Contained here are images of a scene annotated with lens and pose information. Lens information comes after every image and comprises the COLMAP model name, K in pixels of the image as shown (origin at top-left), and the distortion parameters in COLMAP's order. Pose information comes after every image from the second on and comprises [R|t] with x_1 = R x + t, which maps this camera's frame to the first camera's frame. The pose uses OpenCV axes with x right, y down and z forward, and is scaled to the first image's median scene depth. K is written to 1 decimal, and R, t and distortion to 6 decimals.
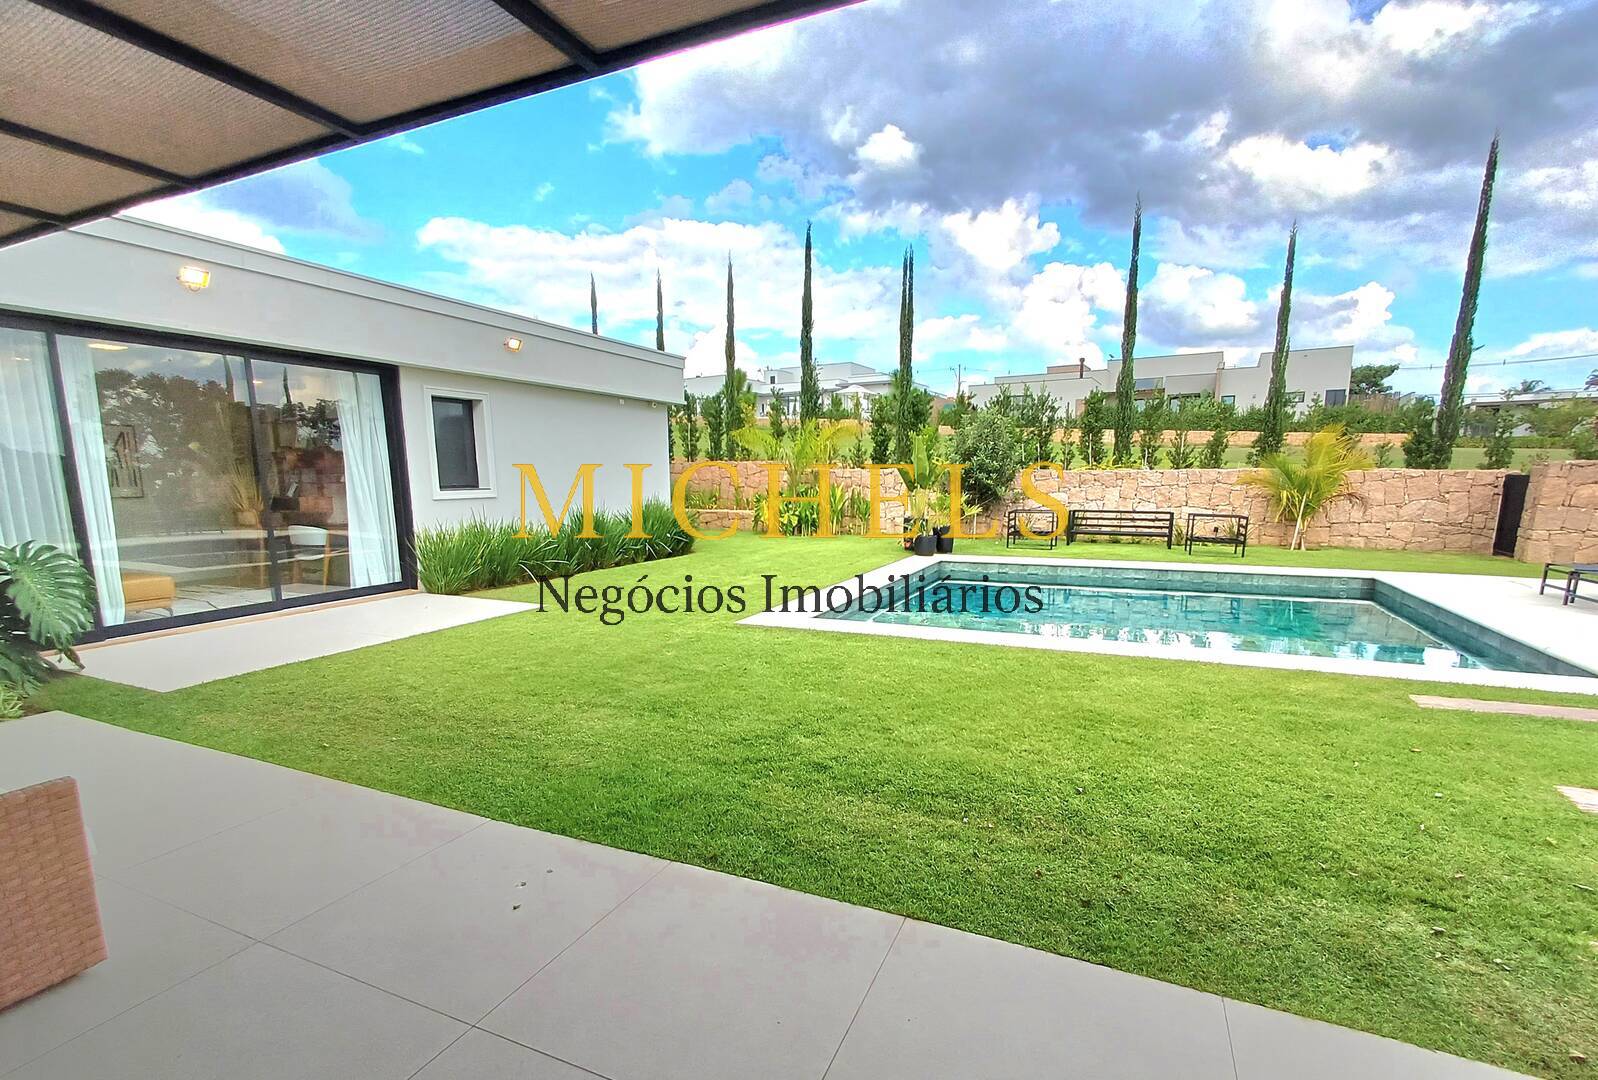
lens RADIAL K [[725.2, 0, 812.9], [0, 725.2, 595.6], [0, 0, 1]] dist [-0.000712, -0.000580]
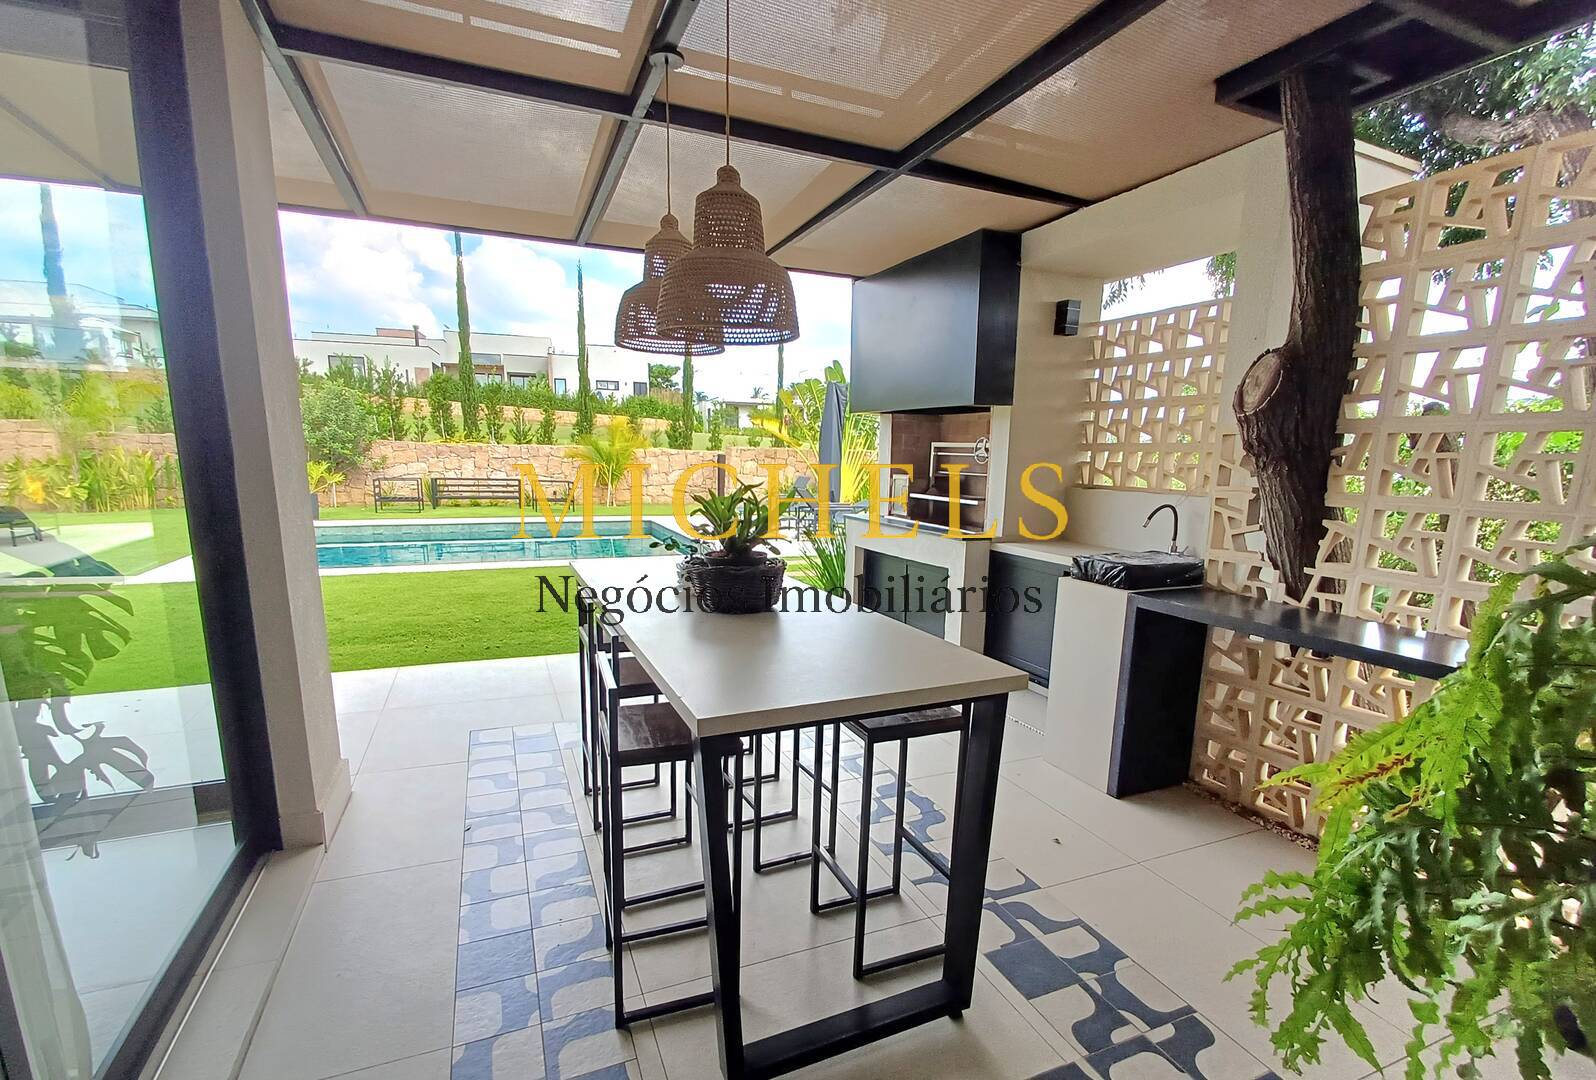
lens RADIAL K [[724.3, 0, 811.9], [0, 724.3, 595.5], [0, 0, 1]] dist [-0.000712, -0.000580]
pose [[0.675923, -0.123535, 0.726545, -0.083826], [0.096290, 0.992203, 0.079125, 0.029942], [-0.730655, 0.016477, 0.682548, -0.192074]]
